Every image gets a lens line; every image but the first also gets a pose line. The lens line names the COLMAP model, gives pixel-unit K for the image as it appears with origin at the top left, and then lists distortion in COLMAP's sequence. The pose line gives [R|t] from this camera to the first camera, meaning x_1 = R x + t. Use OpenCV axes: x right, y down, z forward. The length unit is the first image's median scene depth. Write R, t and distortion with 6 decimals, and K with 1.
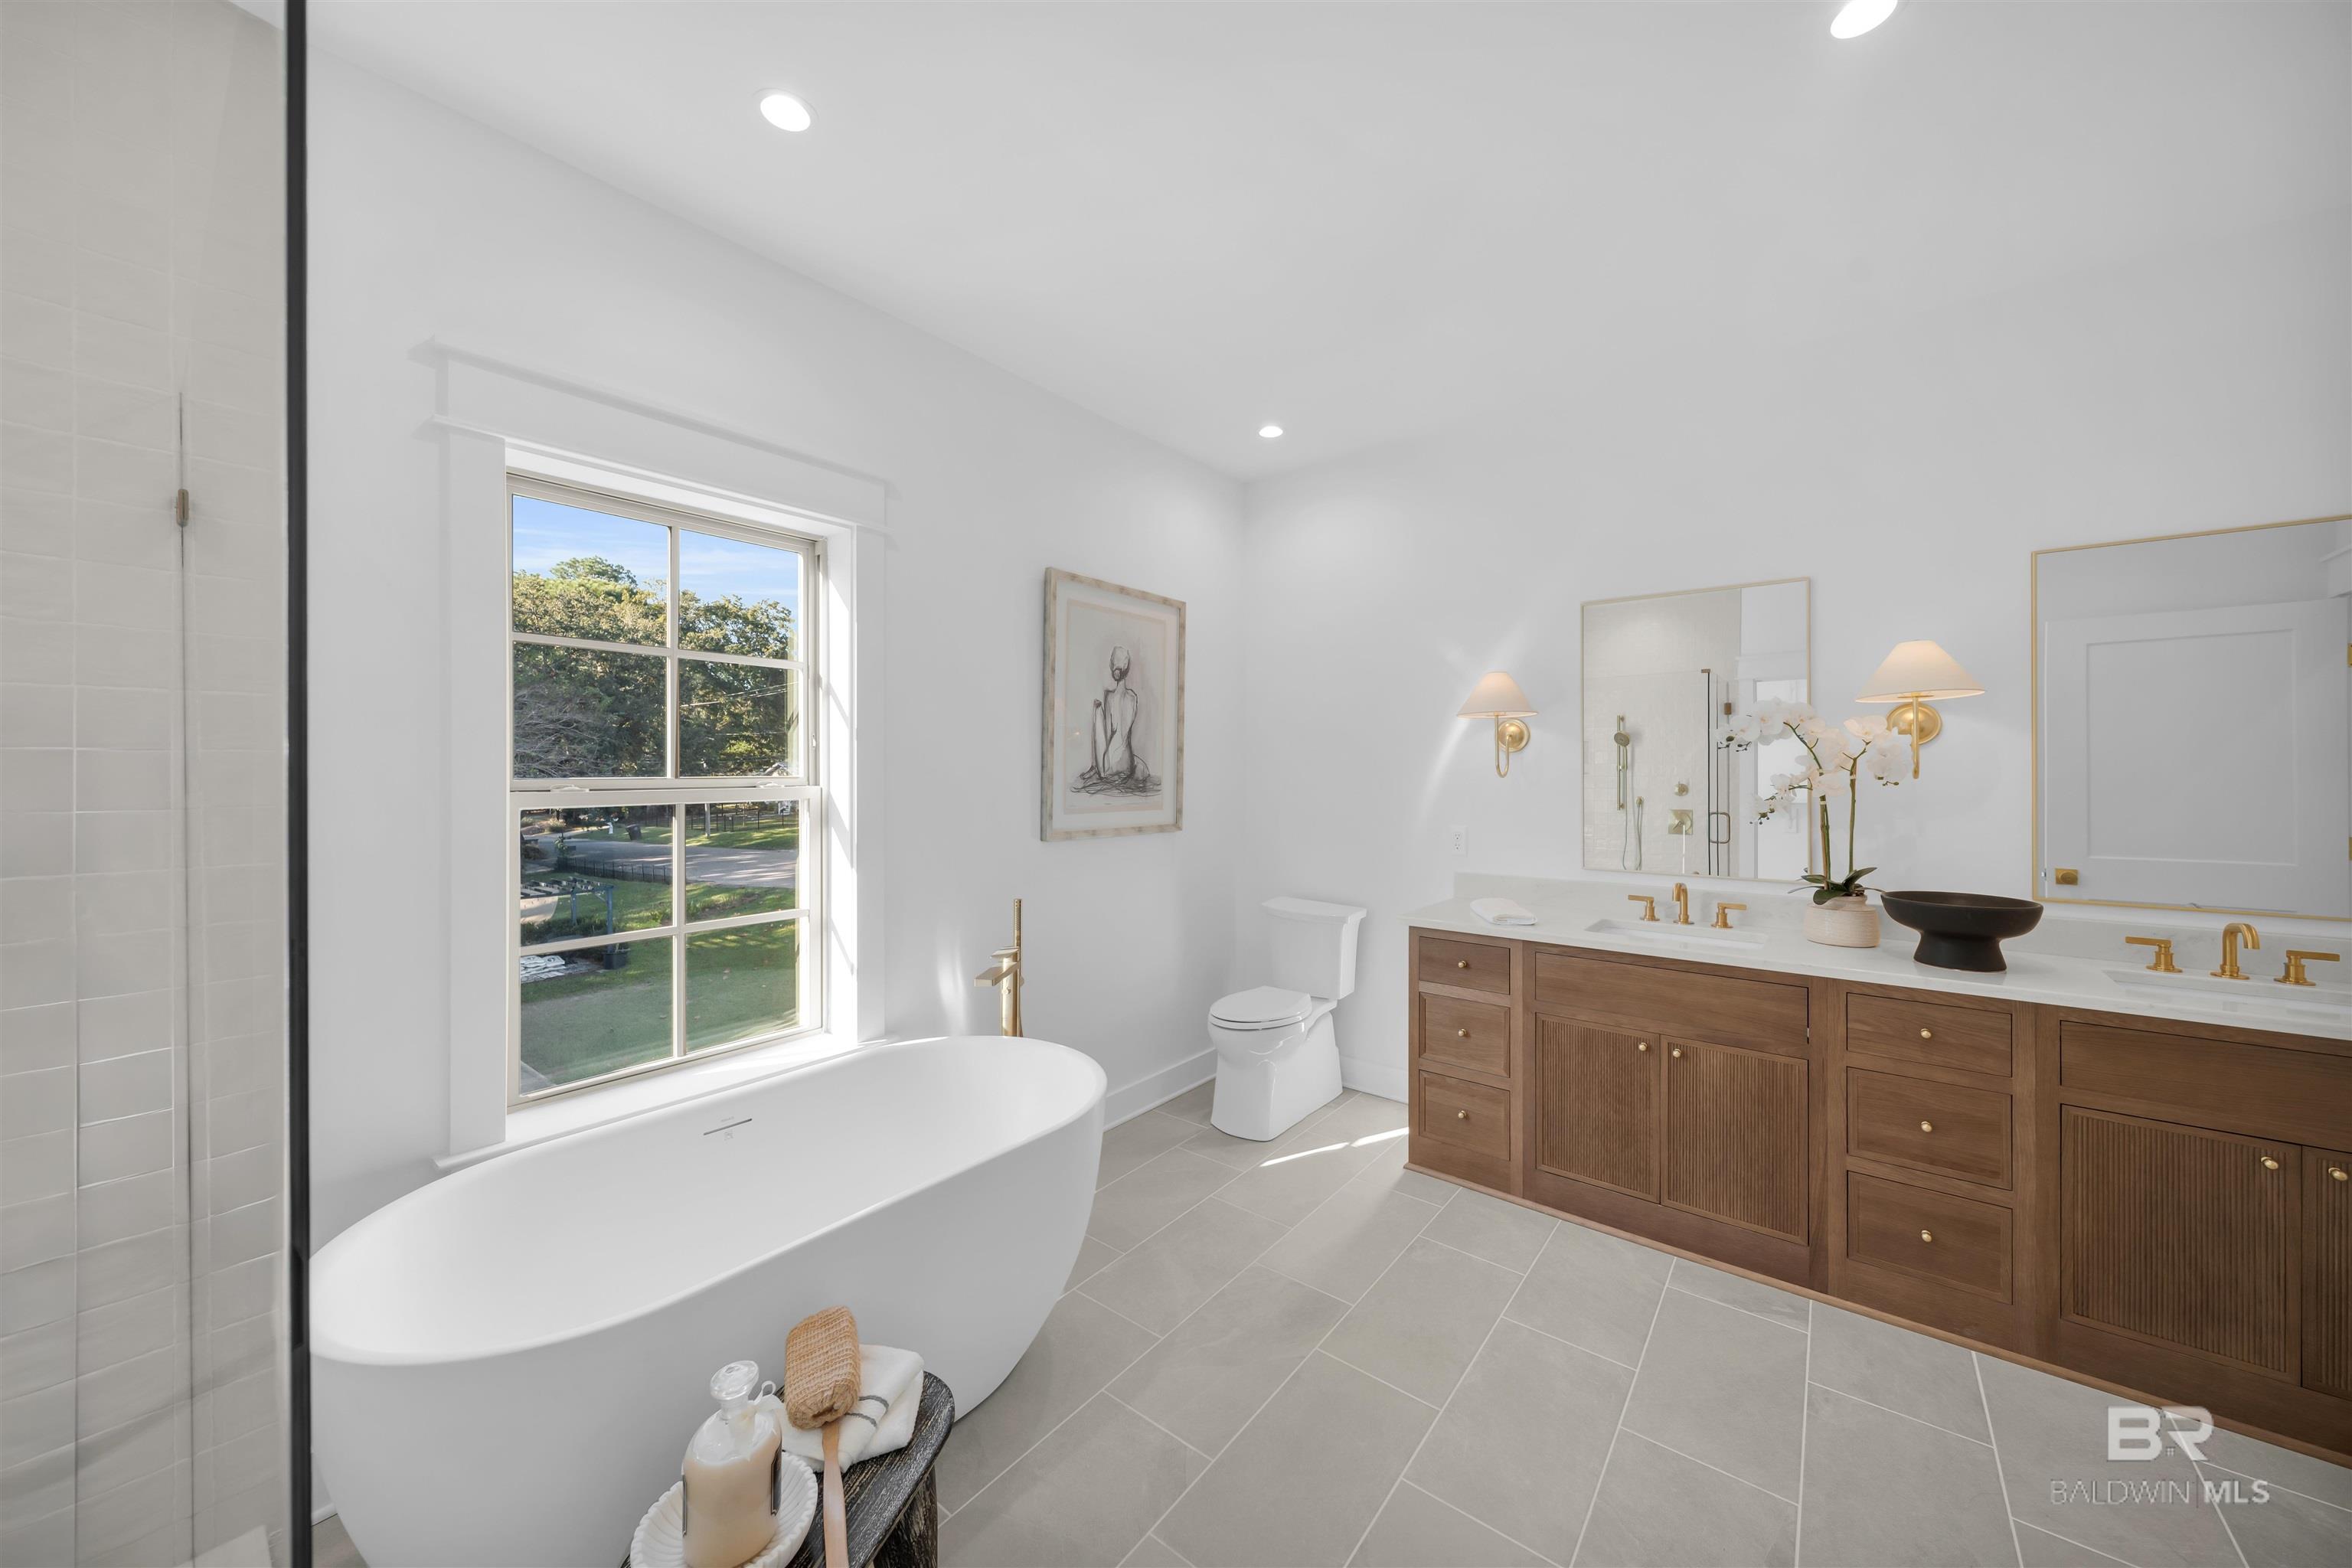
lens RADIAL K [[831.2, 0, 1160.6], [0, 831.2, 773.9], [0, 0, 1]] dist [-0.000669, -0.000216]
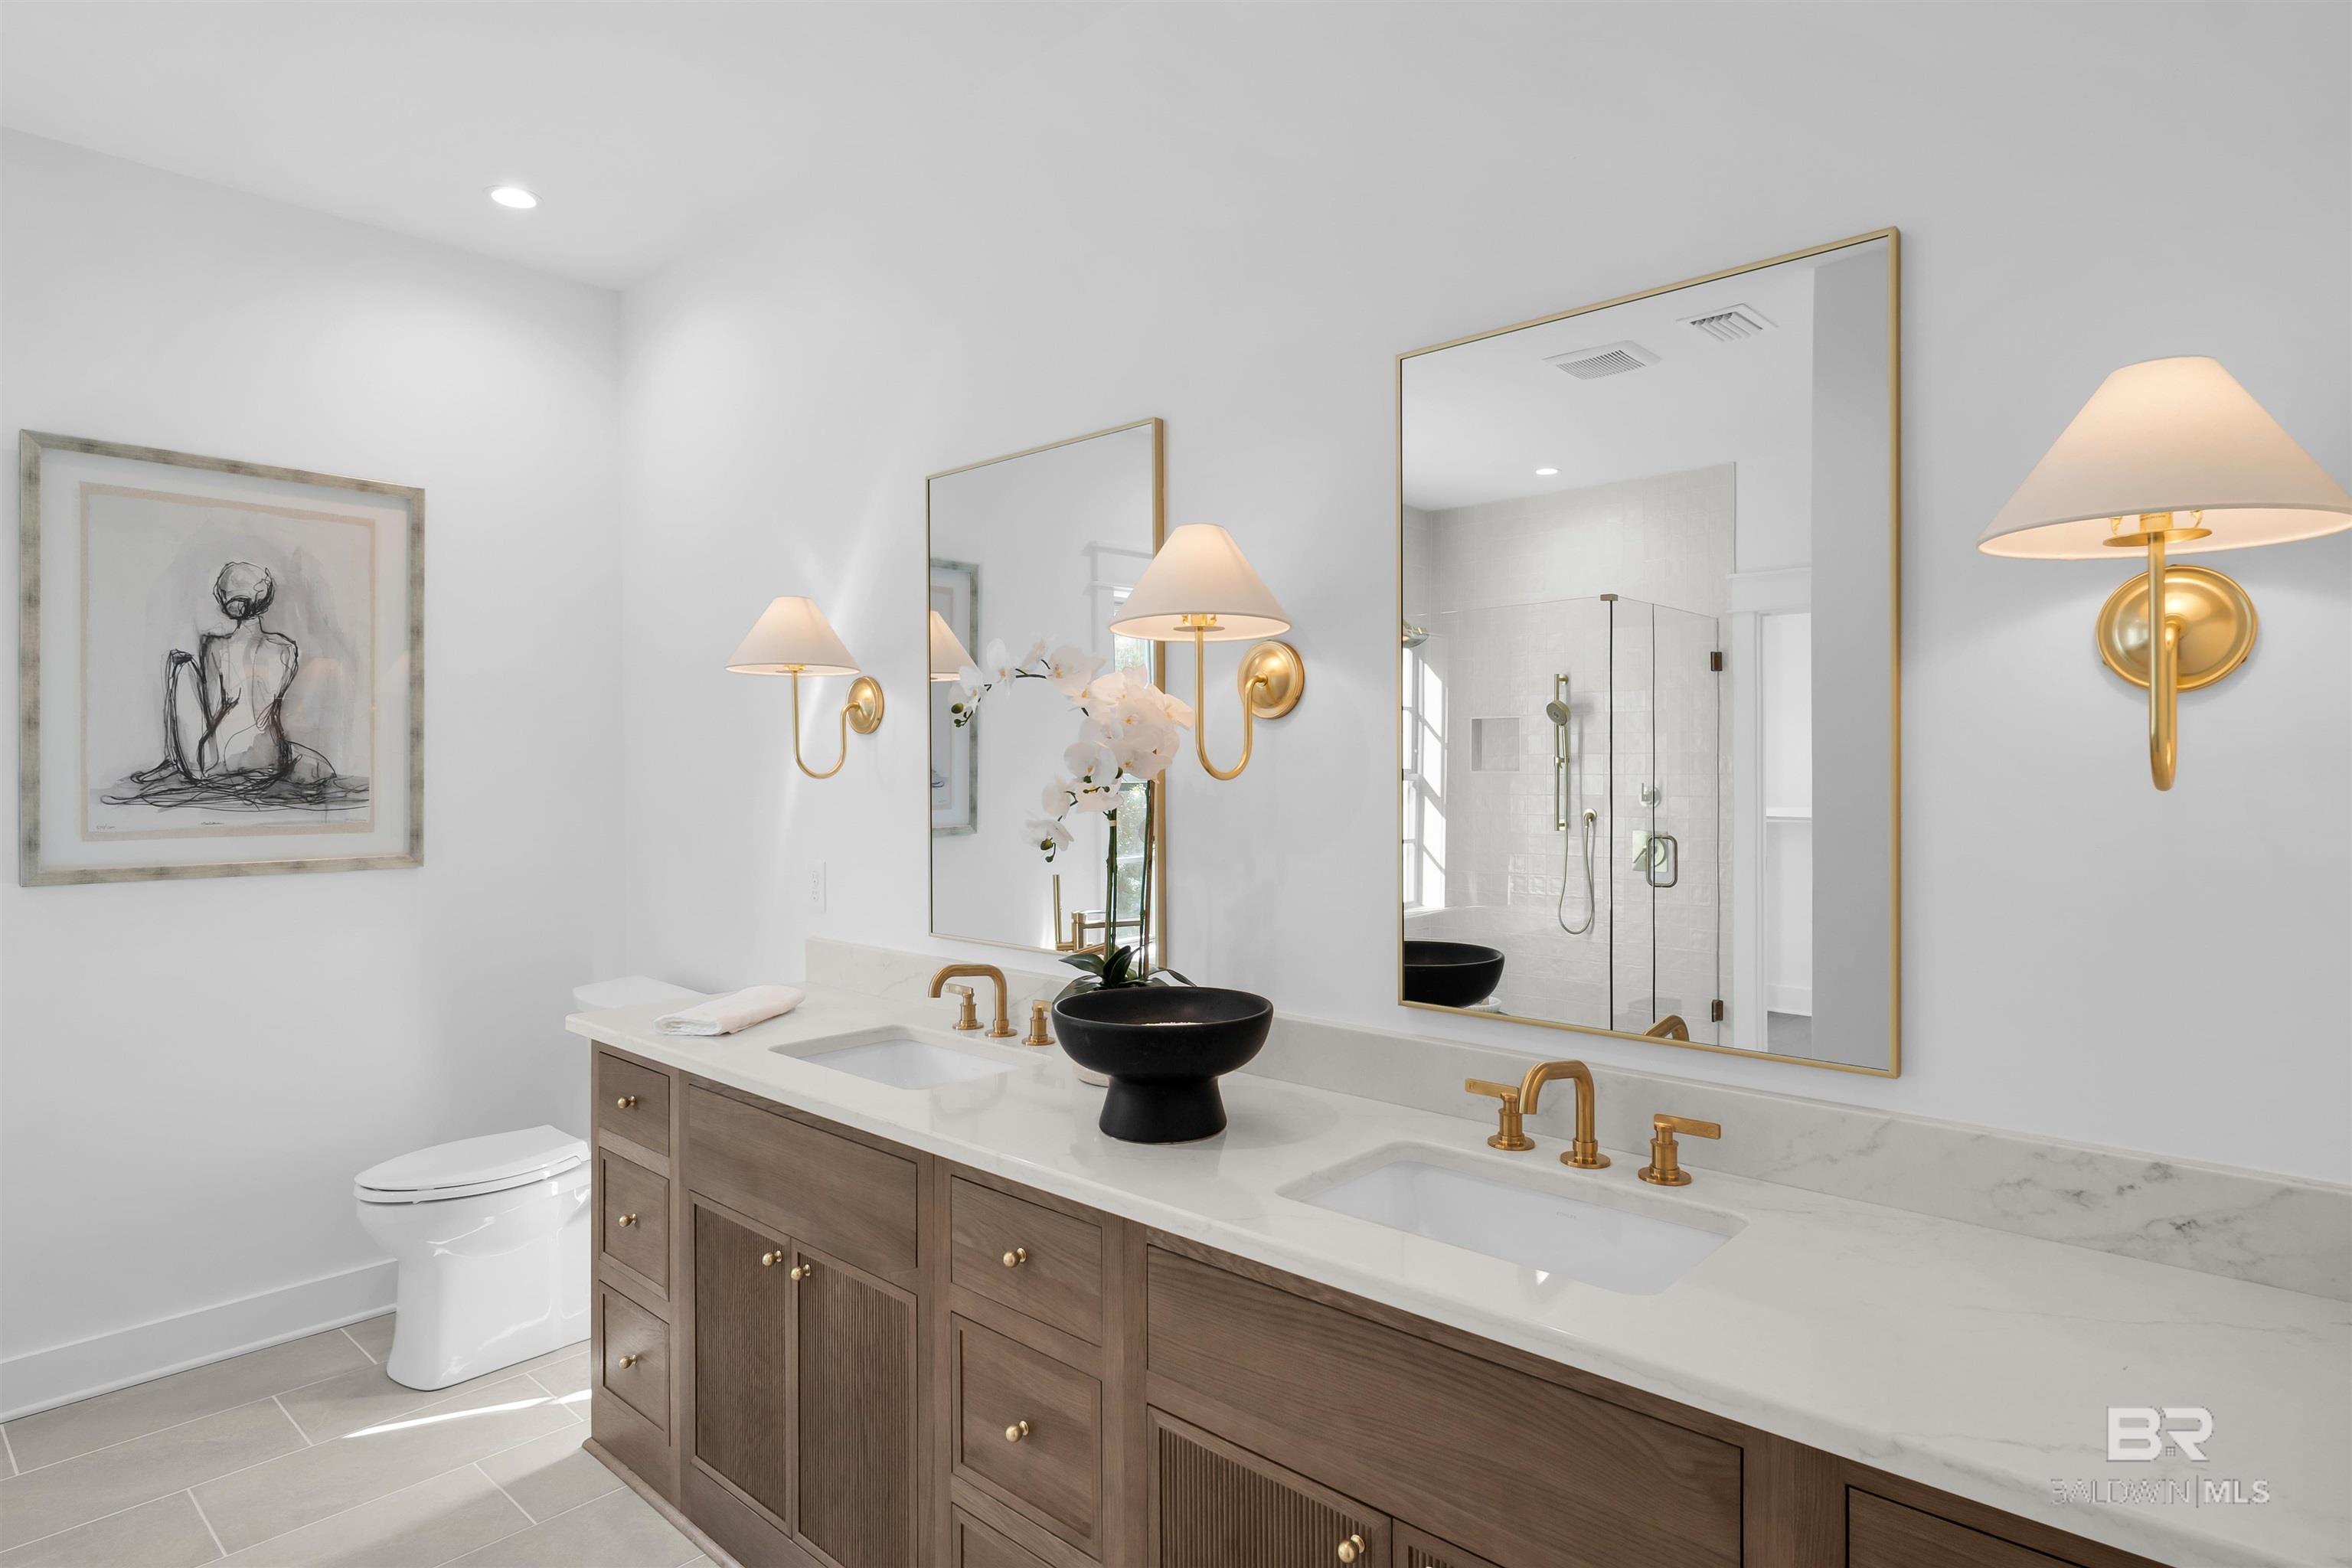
lens RADIAL K [[1266.8, 0, 1177.1], [0, 1266.8, 774.9], [0, 0, 1]] dist [0.001345, 0.000726]
pose [[0.998098, -0.001948, -0.061620, 0.684130], [0.002128, 0.999994, 0.002843, -0.000133], [0.061615, -0.002968, 0.998096, 0.122954]]
